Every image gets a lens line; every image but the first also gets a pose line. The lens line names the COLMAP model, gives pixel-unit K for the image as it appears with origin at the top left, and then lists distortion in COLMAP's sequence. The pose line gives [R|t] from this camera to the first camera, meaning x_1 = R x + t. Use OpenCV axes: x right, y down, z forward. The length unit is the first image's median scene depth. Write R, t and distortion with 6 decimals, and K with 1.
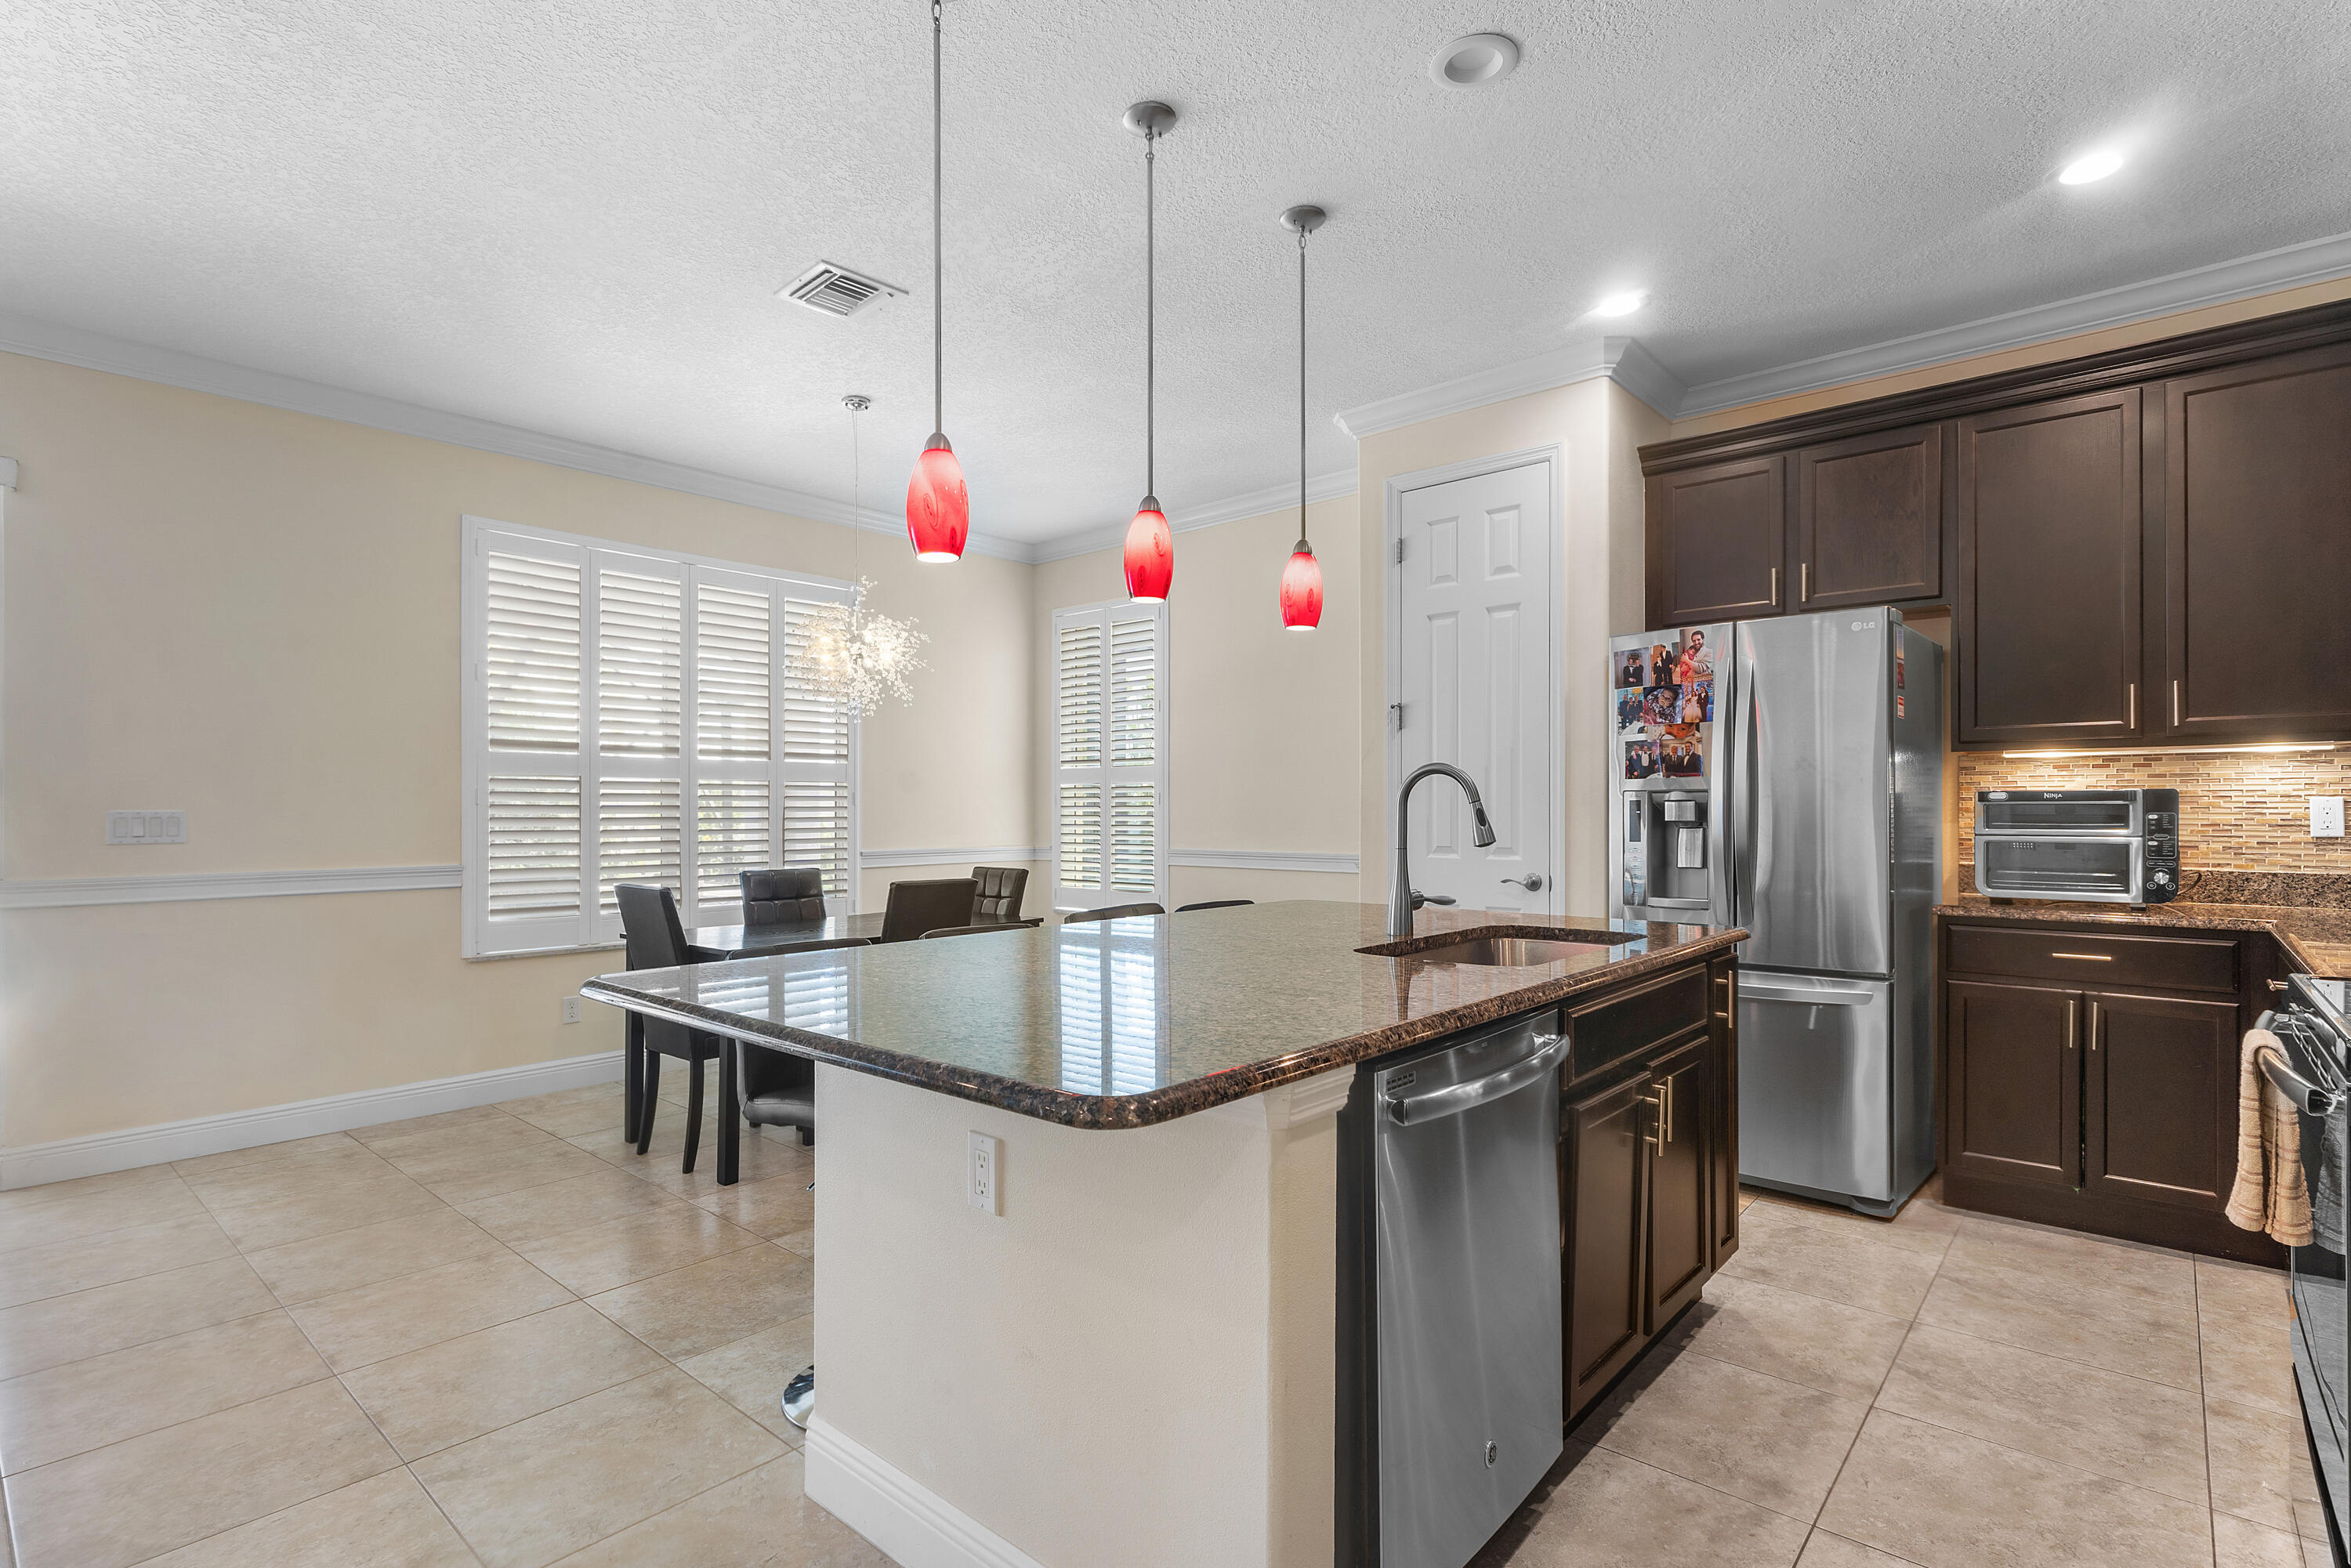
lens RADIAL K [[1133.9, 0, 1152.4], [0, 1133.9, 811.5], [0, 0, 1]] dist [-0.000223, -0.000143]
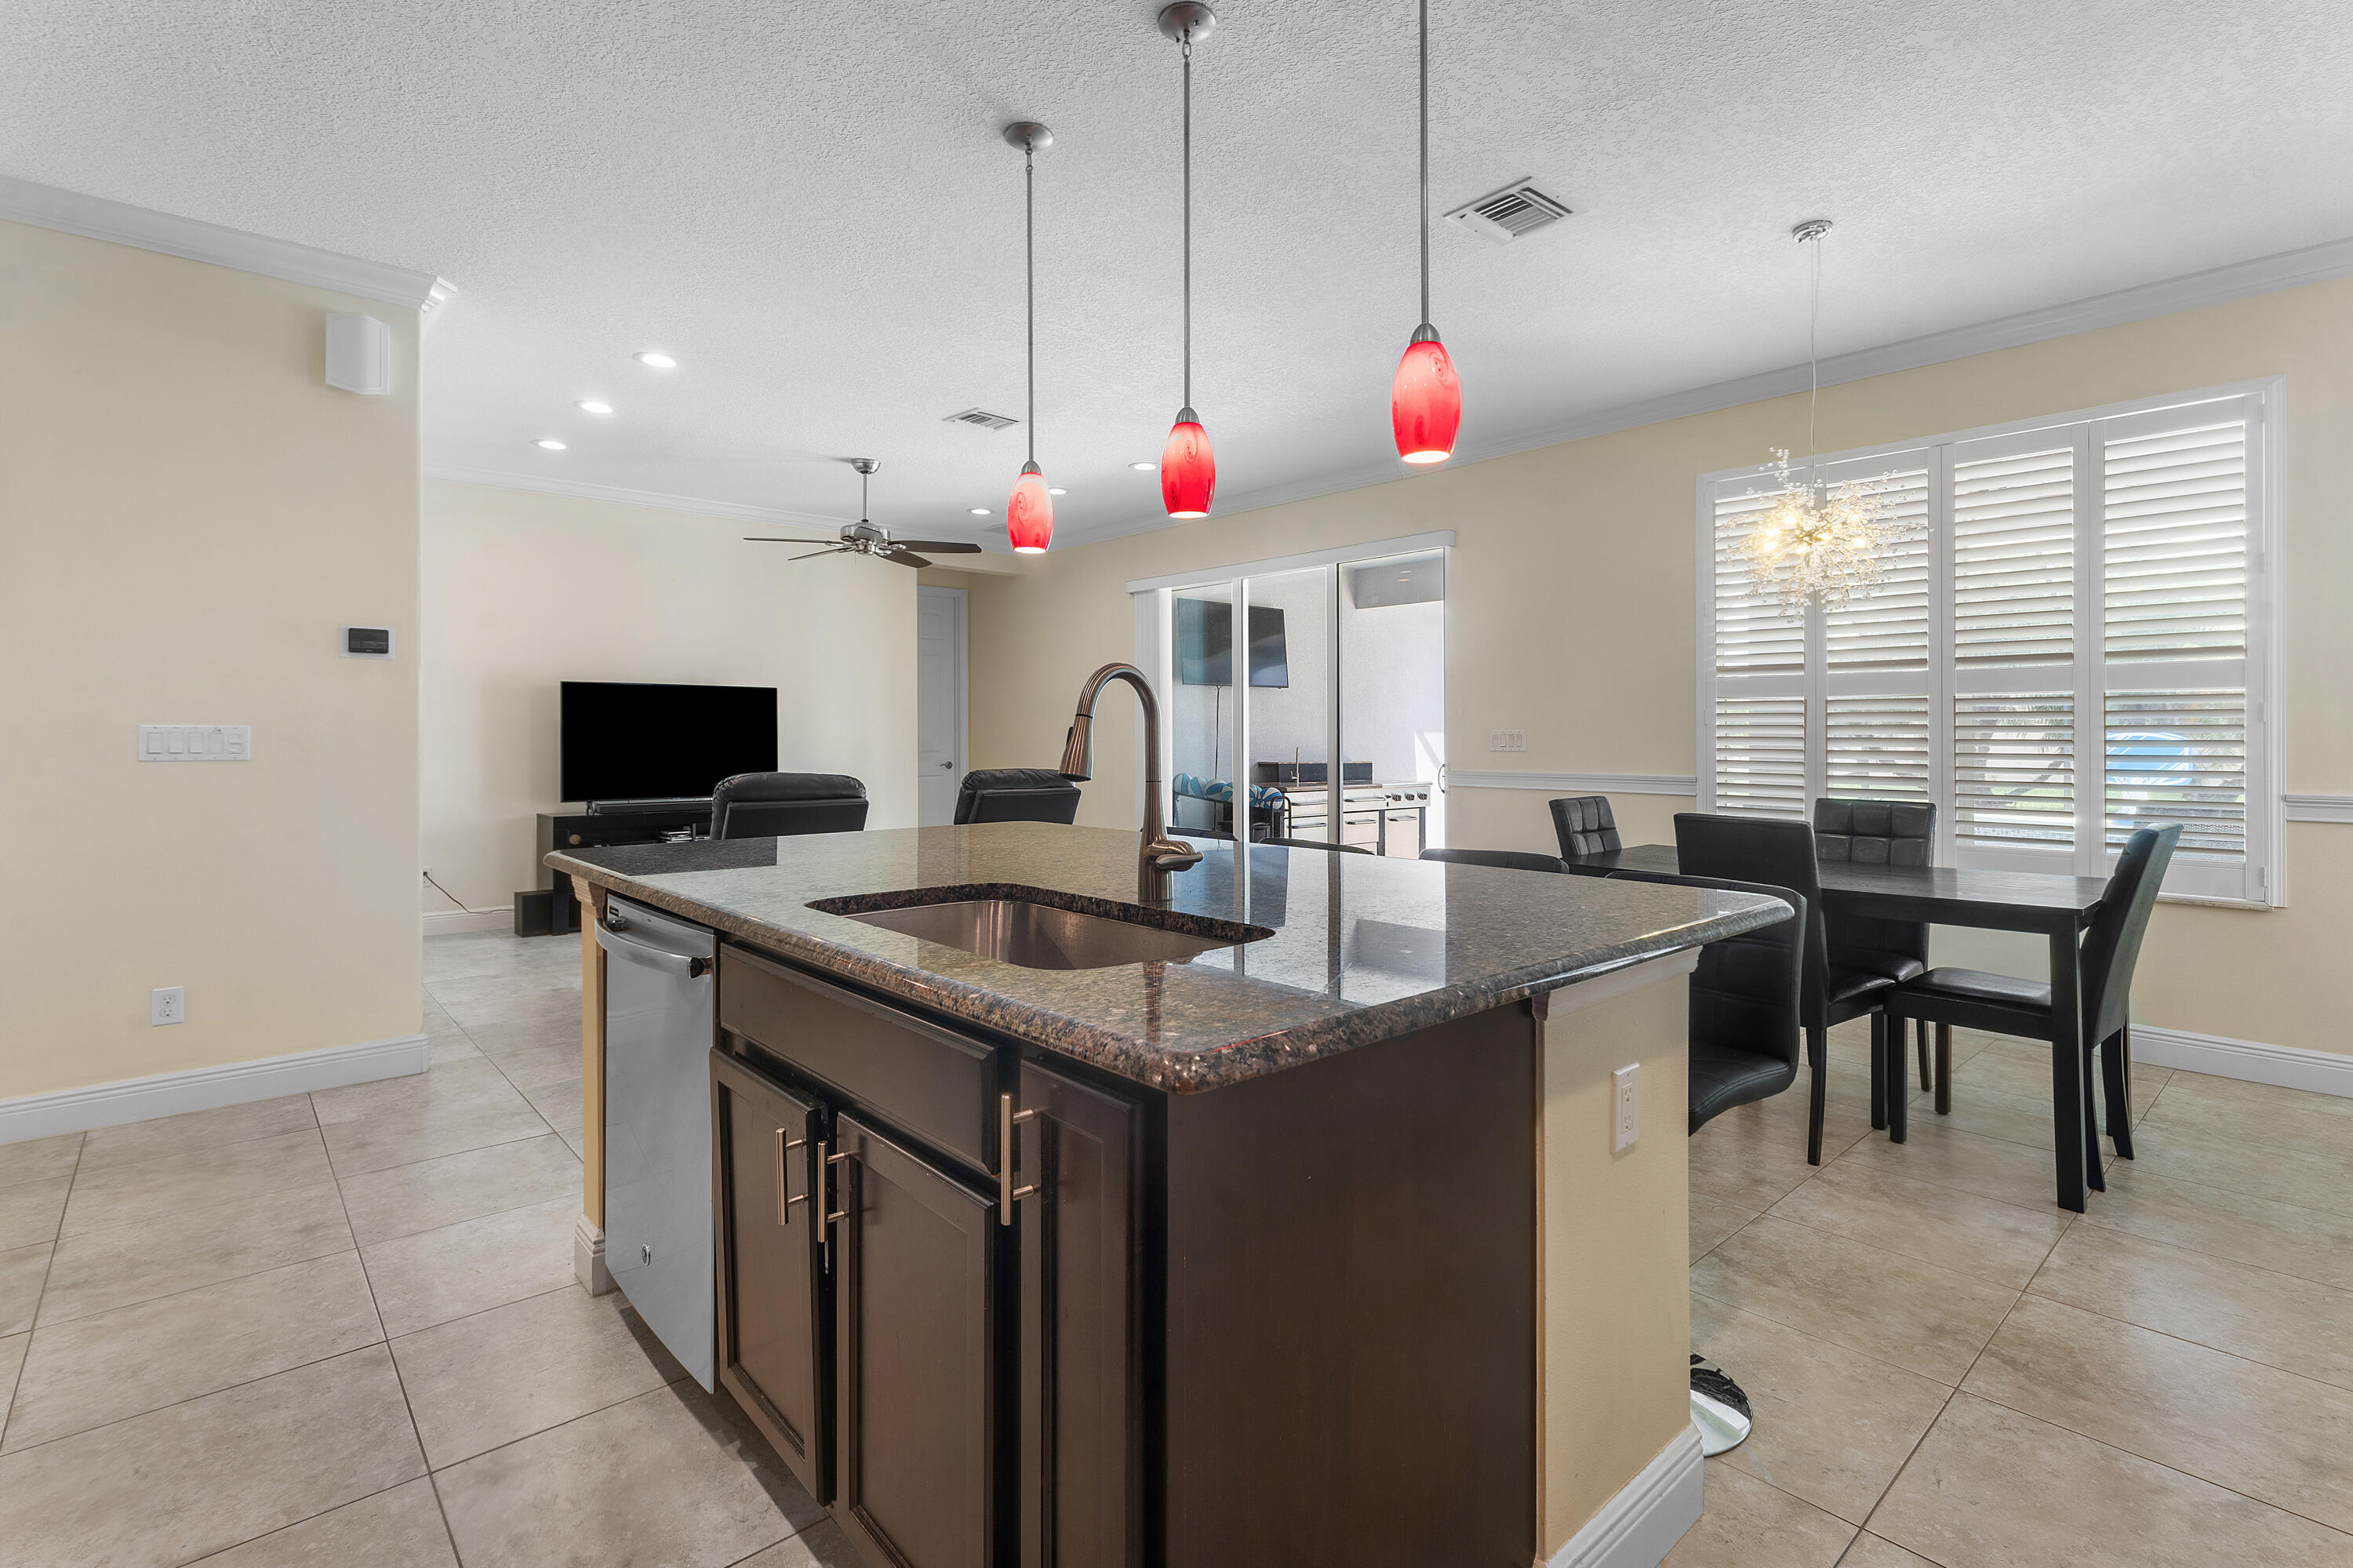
lens RADIAL K [[1080.2, 0, 1248.9], [0, 1080.2, 726.3], [0, 0, 1]] dist [-0.000238, -0.004988]
pose [[-0.064338, -0.007795, -0.997898, 0.627075], [0.000341, 0.999969, -0.007833, 0.003531], [0.997928, -0.000844, -0.064333, 0.756499]]
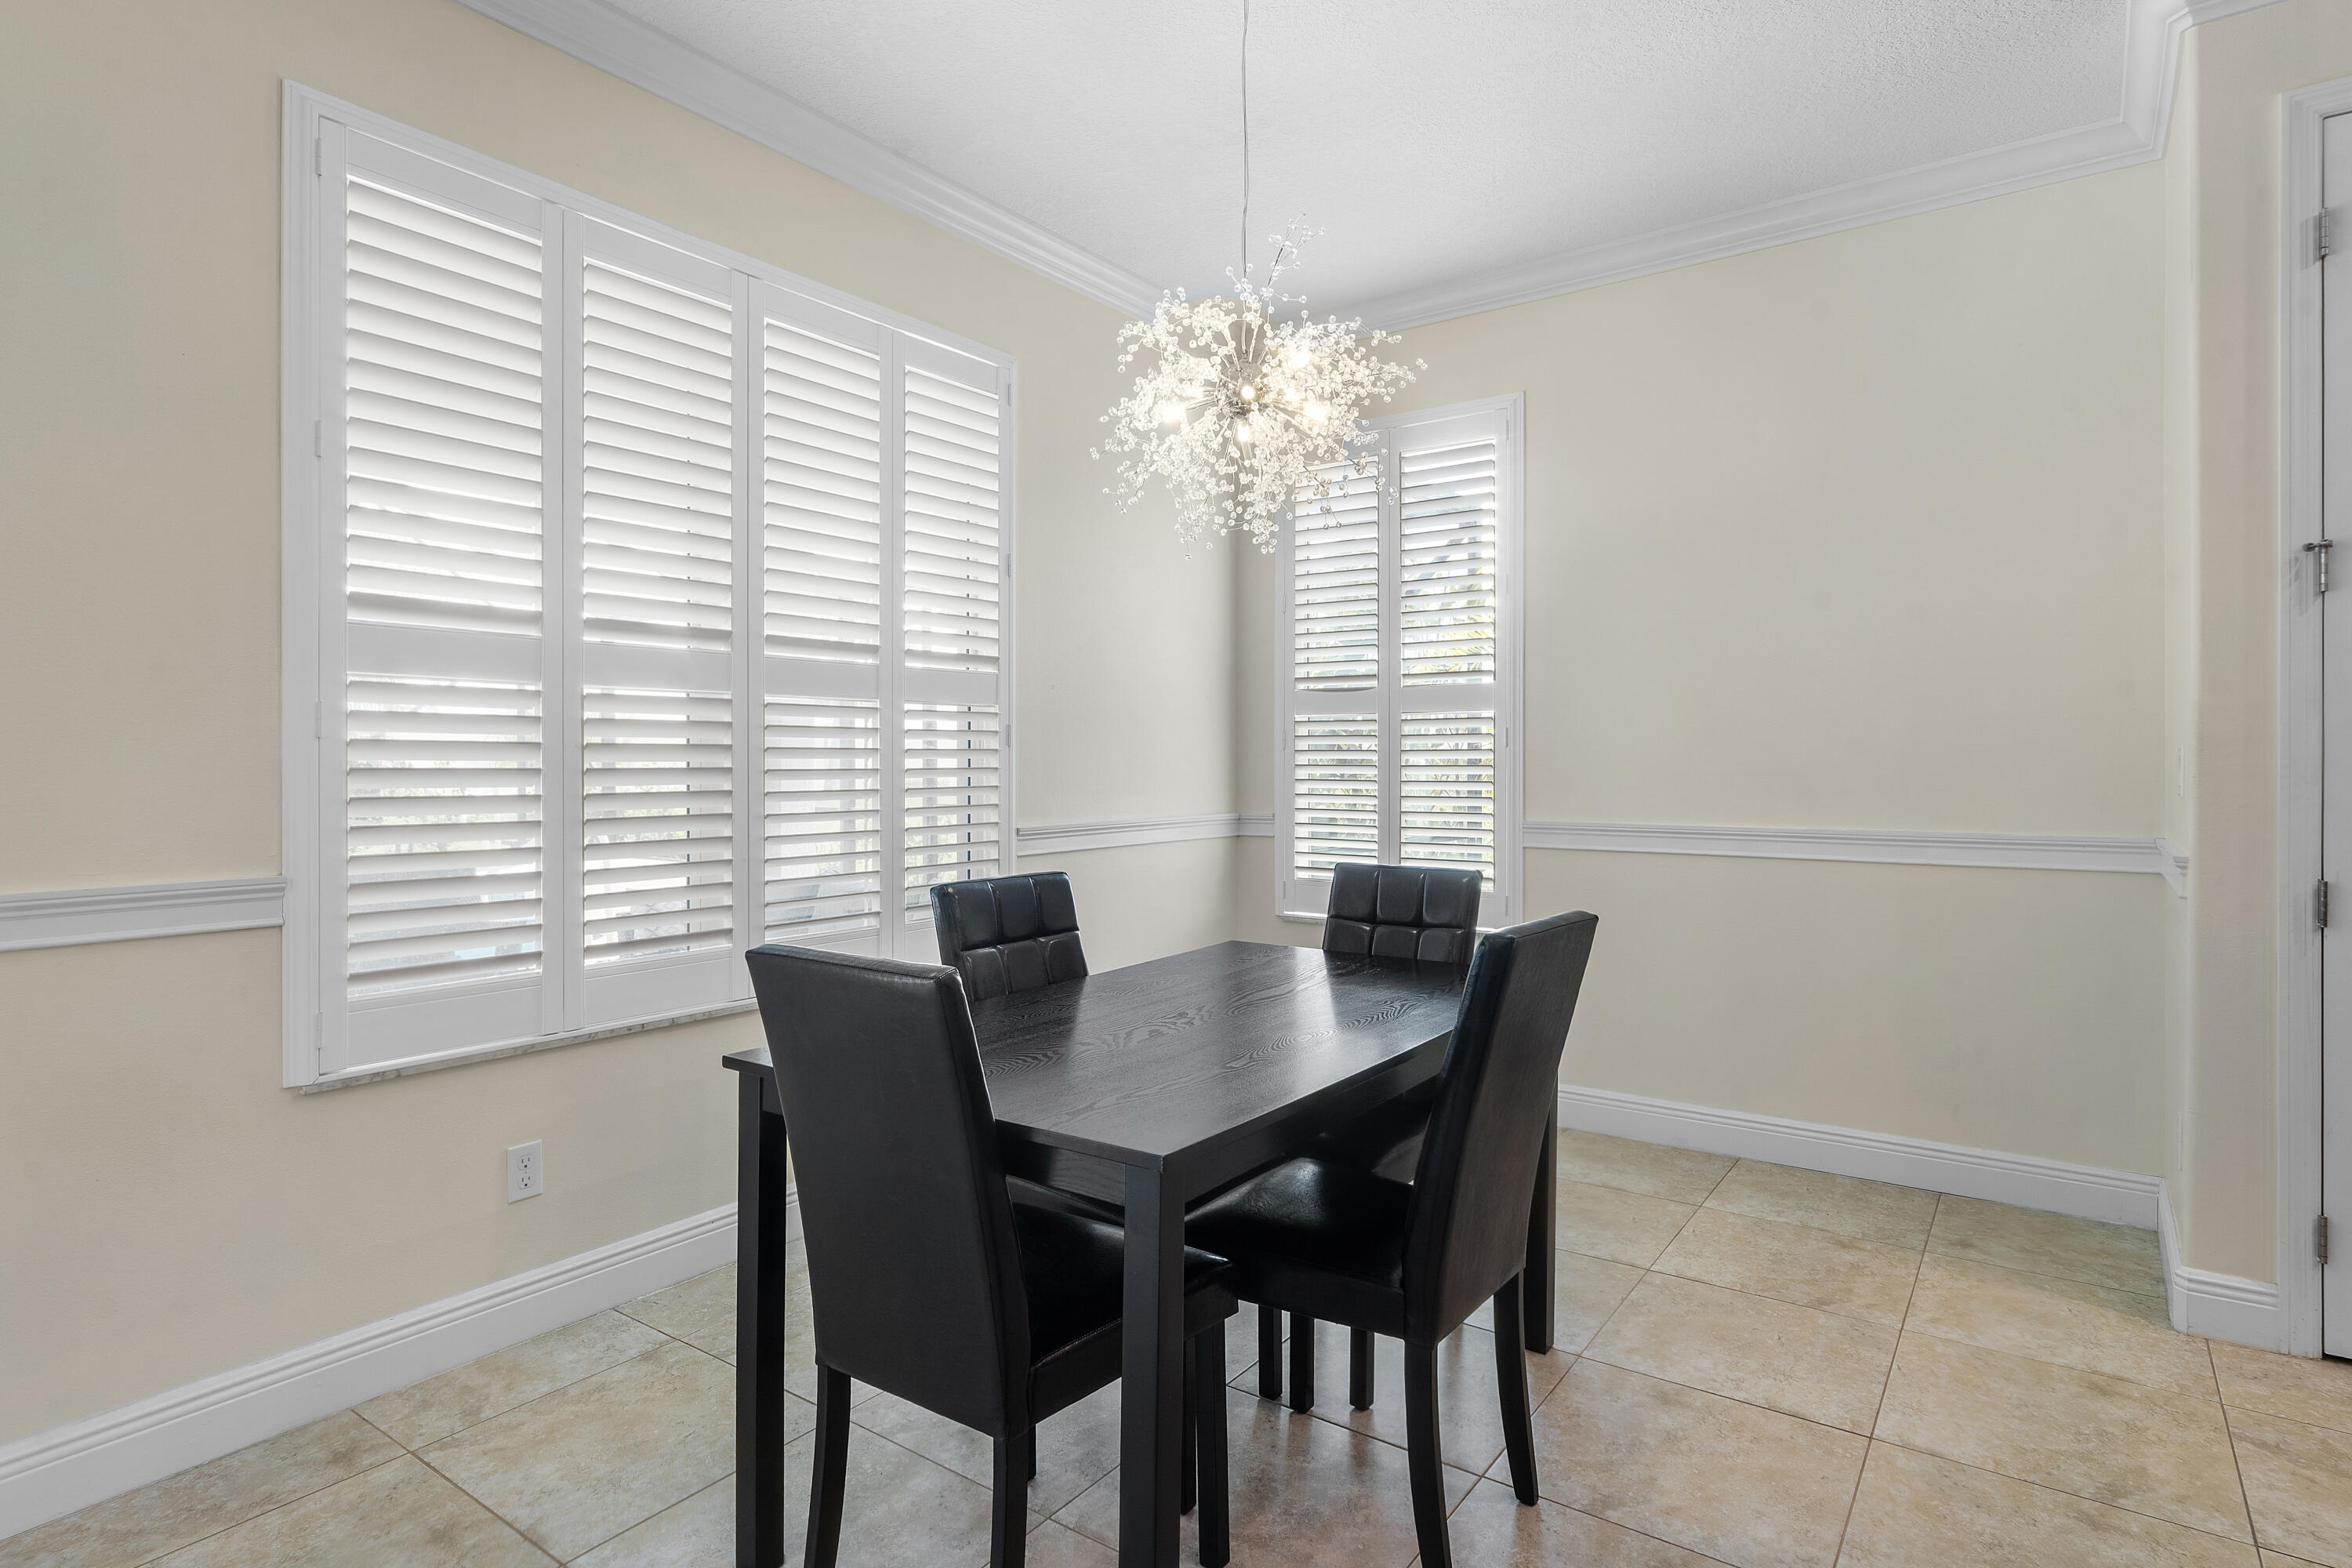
lens RADIAL K [[1268.0, 0, 1172.1], [0, 1268.0, 758.3], [0, 0, 1]] dist [0.037607, -0.000536]
pose [[0.992072, 0.000922, 0.125665, -0.426458], [-0.000808, 0.999999, -0.000957, 0.001652], [-0.125666, 0.000848, 0.992072, 0.590862]]
